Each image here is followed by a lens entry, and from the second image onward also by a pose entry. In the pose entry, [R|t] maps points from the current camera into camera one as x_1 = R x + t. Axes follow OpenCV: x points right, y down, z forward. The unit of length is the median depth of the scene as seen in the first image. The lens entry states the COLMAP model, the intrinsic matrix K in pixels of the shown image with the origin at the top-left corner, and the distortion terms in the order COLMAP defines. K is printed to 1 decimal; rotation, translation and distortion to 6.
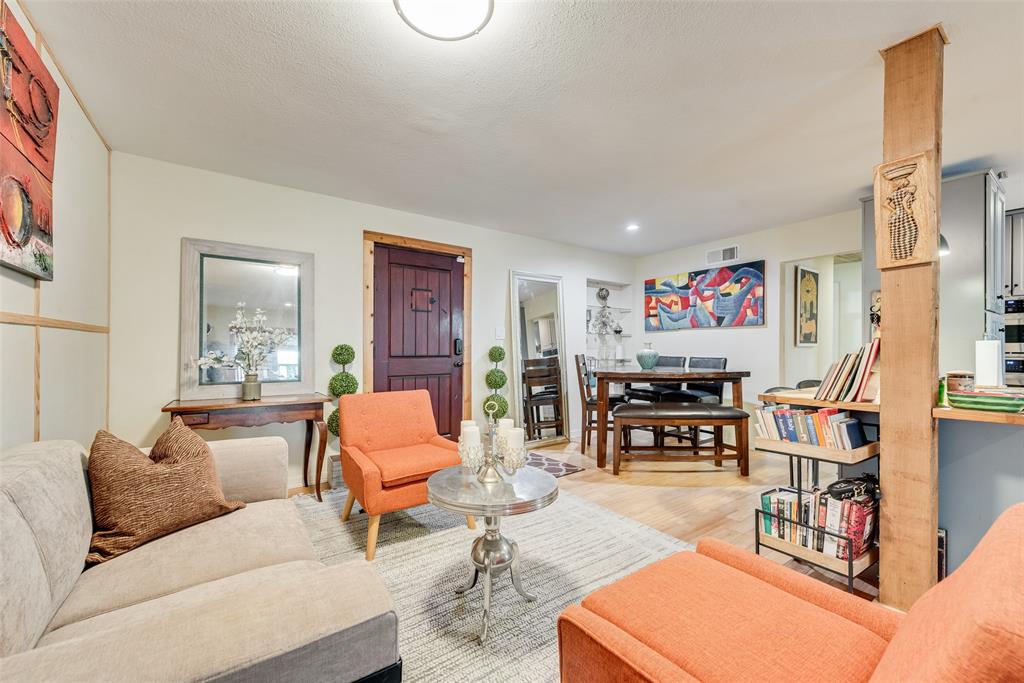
lens RADIAL K [[402.0, 0, 499.7], [0, 402.0, 348.2], [0, 0, 1]] dist [0.000451, -0.000353]
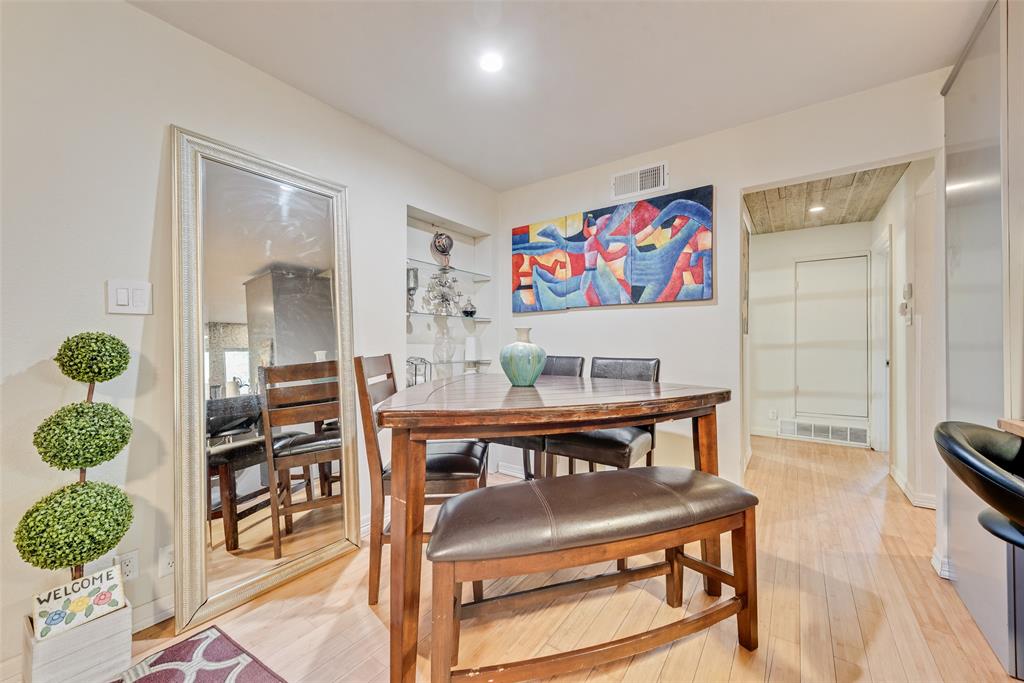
lens RADIAL K [[402.0, 0, 508.7], [0, 402.0, 341.9], [0, 0, 1]] dist [0.000451, -0.000353]
pose [[0.938466, 0.000965, 0.345370, 0.170771], [0.001336, 0.999978, -0.006424, 0.004246], [-0.345369, 0.006490, 0.938445, 0.503987]]
